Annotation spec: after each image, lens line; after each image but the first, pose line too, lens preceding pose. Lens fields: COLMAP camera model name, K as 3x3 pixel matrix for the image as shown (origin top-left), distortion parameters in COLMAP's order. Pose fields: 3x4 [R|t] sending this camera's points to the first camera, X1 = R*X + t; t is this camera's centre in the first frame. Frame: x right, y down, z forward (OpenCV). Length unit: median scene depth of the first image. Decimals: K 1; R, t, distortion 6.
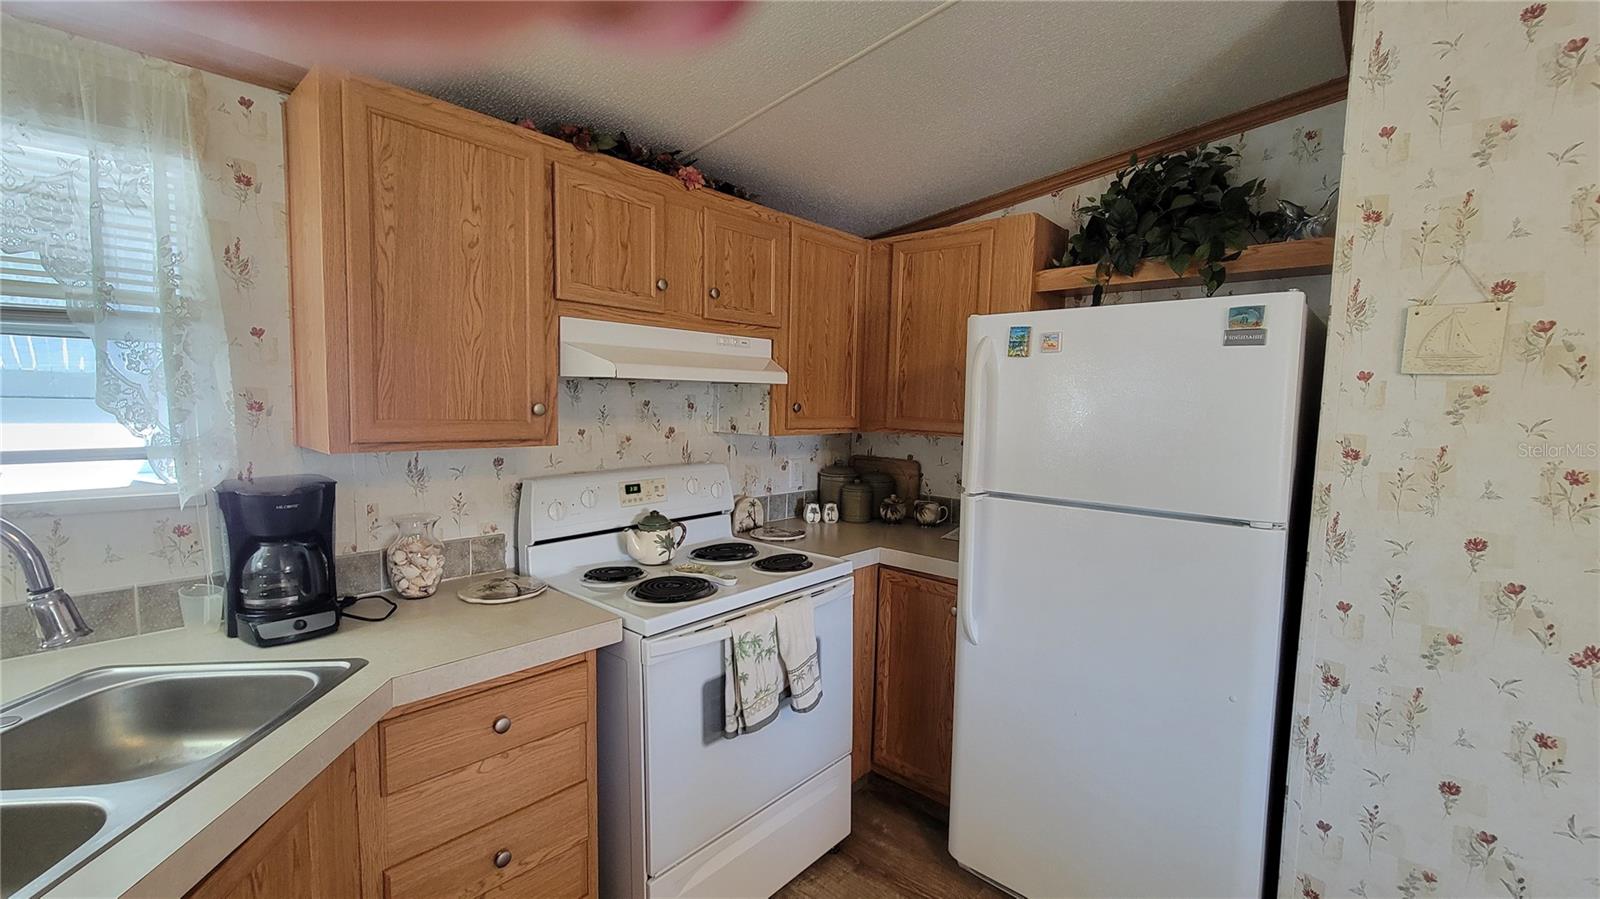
lens RADIAL K [[652.0, 0, 813.0], [0, 652.0, 455.7], [0, 0, 1]] dist [-0.005796, 0.001205]
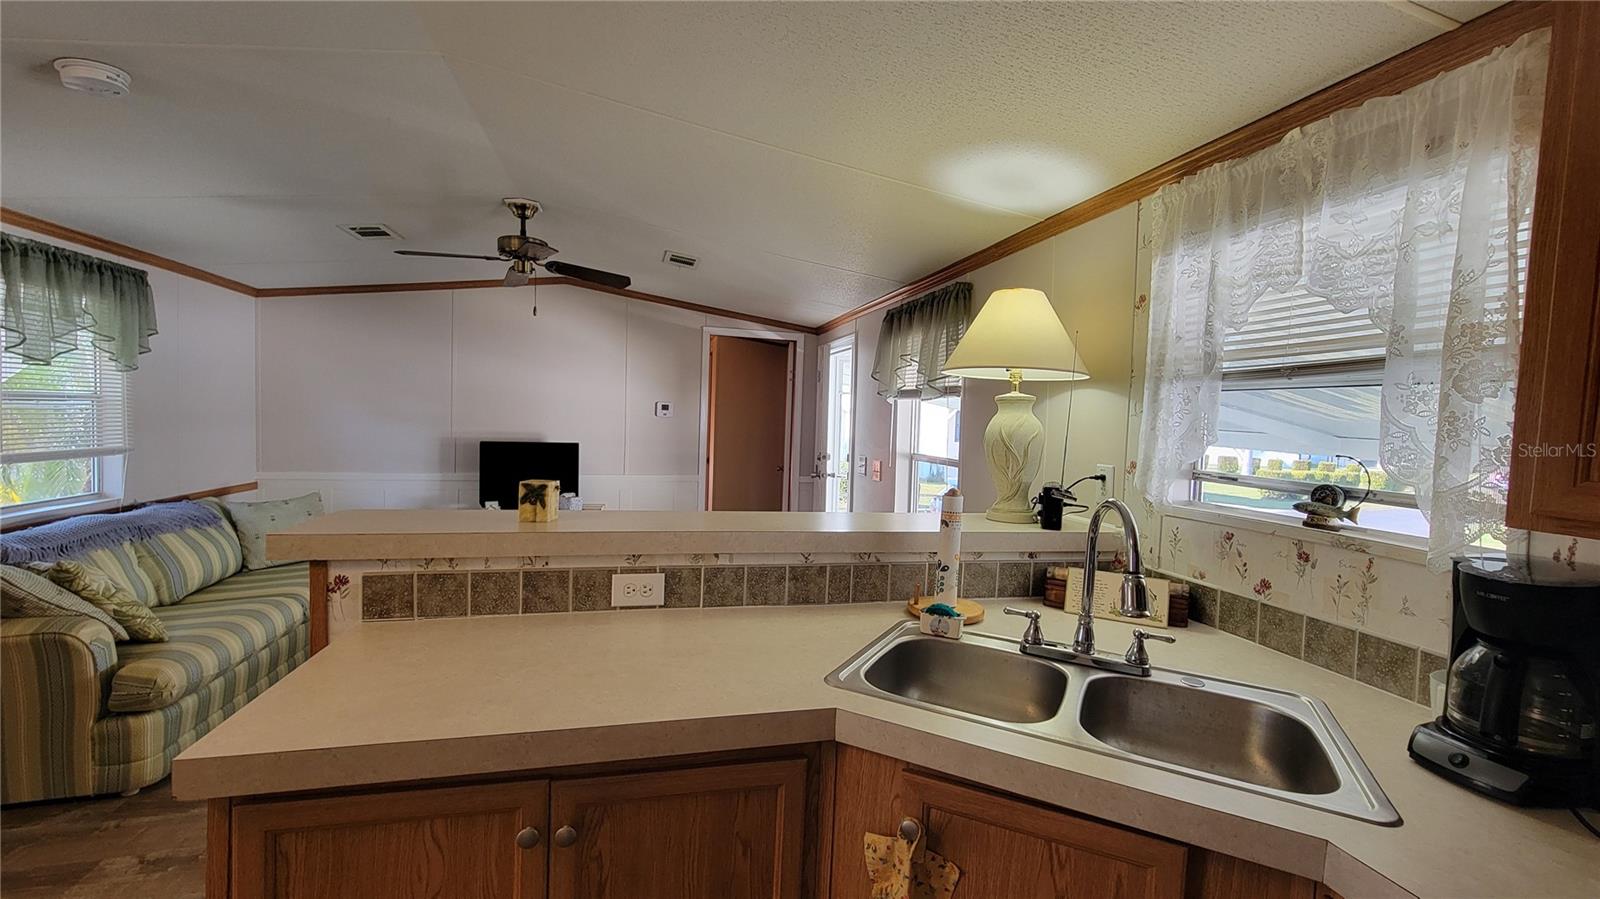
lens RADIAL K [[652.0, 0, 808.5], [0, 652.0, 454.3], [0, 0, 1]] dist [-0.005796, 0.001205]
pose [[-0.564590, 0.007334, -0.825339, 0.178381], [-0.117945, 0.988981, 0.089471, -0.046052], [0.816901, 0.147859, -0.557504, 0.697679]]
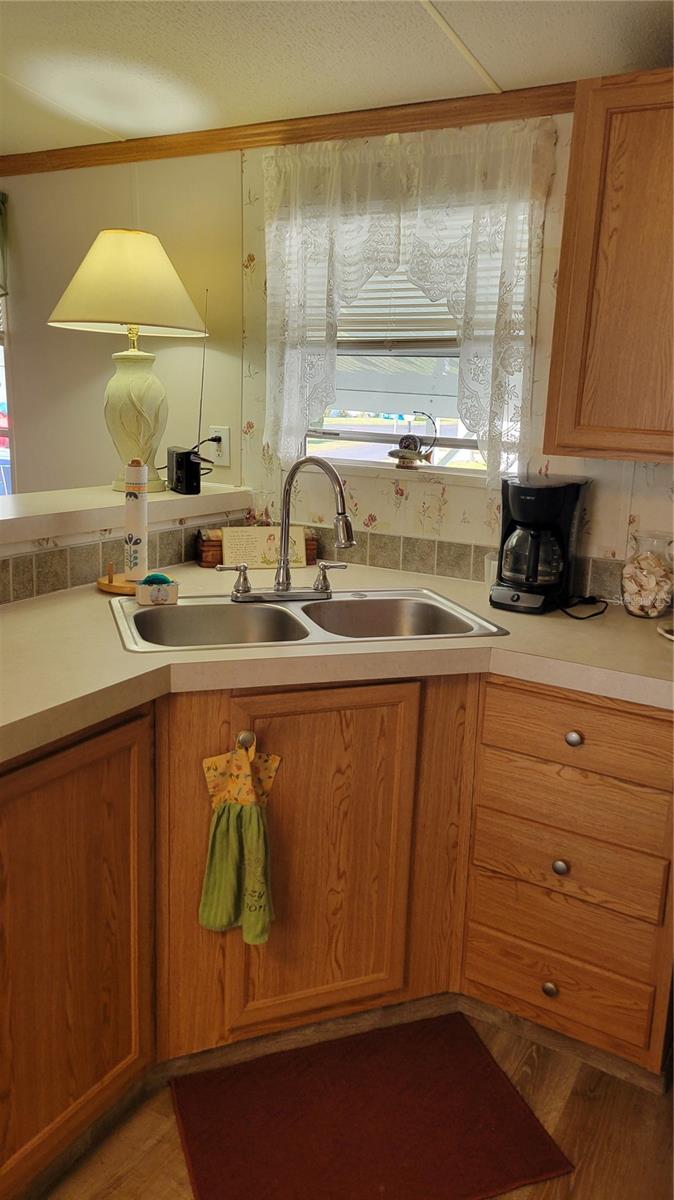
lens RADIAL K [[900.4, 0, 338.5], [0, 900.4, 592.6], [0, 0, 1]] dist [0.041271, -0.009217]
pose [[0.192149, 0.208845, -0.958886, 0.662361], [-0.114970, 0.975156, 0.189350, -0.021823], [0.974608, 0.073860, 0.211386, 0.306570]]
